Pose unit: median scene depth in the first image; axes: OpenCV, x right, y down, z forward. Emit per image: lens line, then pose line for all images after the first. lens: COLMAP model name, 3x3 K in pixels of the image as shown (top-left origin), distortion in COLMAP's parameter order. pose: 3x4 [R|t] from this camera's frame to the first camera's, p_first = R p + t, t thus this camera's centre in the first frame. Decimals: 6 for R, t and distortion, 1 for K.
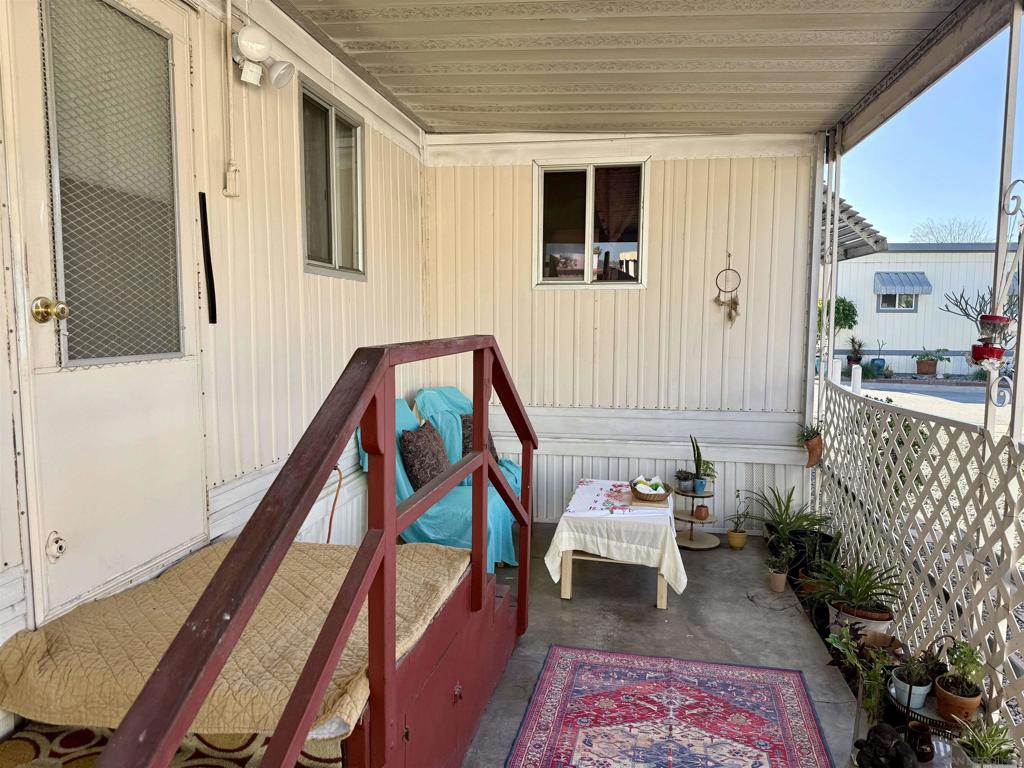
lens RADIAL K [[696.7, 0, 512.1], [0, 696.7, 384.2], [0, 0, 1]] dist [-0.003583, -0.001151]
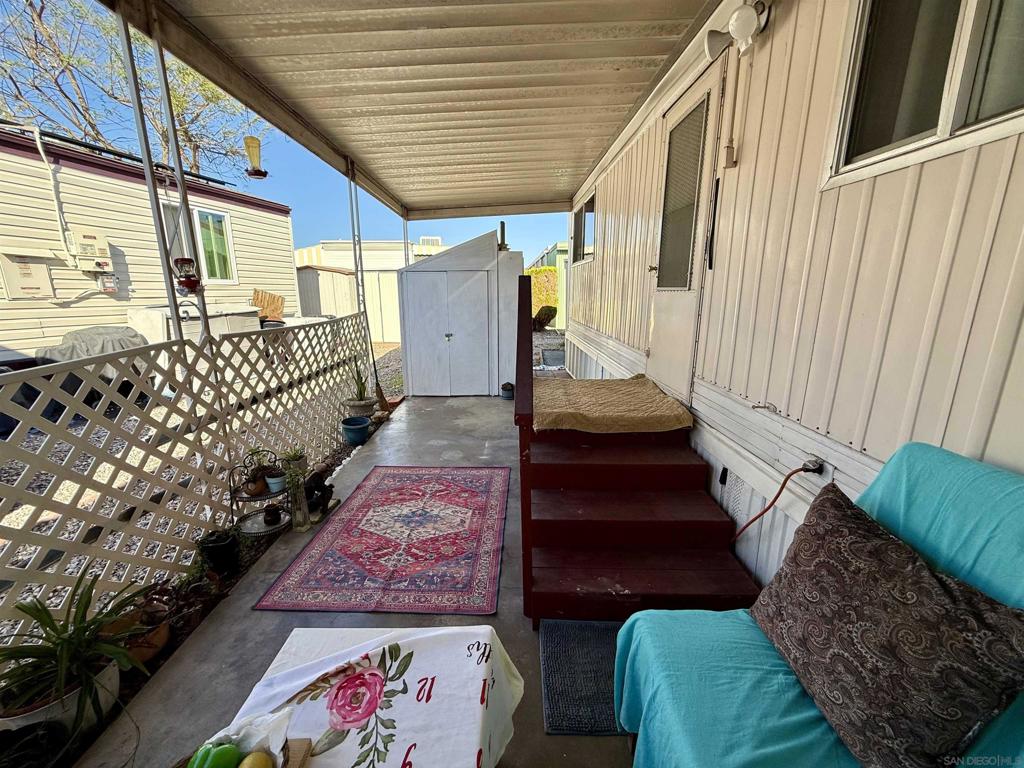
lens RADIAL K [[408.7, 0, 512.7], [0, 408.7, 384.4], [0, 0, 1]] dist [0.001216, 0.000104]
pose [[-0.981946, 0.046741, -0.183298, 0.147714], [-0.016502, 0.944130, 0.329159, -0.124148], [0.188443, 0.326241, -0.926313, 1.734441]]
